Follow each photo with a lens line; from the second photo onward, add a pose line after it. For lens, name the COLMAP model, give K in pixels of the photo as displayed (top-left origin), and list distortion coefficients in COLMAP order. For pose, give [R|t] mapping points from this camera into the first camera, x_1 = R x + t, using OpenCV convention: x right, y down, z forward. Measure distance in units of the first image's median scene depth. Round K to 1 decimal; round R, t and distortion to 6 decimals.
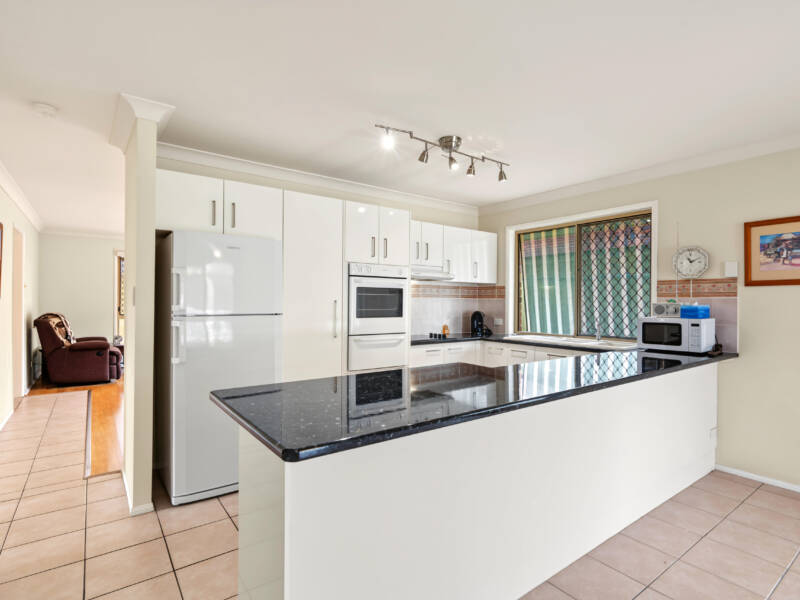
lens RADIAL K [[412.1, 0, 404.1], [0, 412.1, 301.4], [0, 0, 1]] dist [-0.003252, -0.001867]
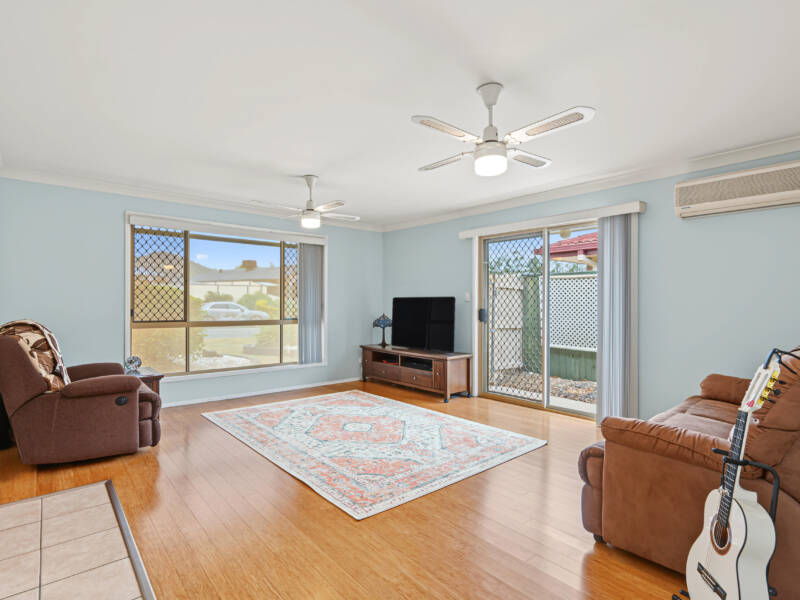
lens RADIAL K [[412.1, 0, 397.1], [0, 412.1, 299.9], [0, 0, 1]] dist [-0.003252, -0.001867]
pose [[0.998175, -0.009993, 0.059550, -0.433294], [0.010448, 0.999919, -0.007333, 0.010544], [-0.059472, 0.007942, 0.998198, 0.476714]]
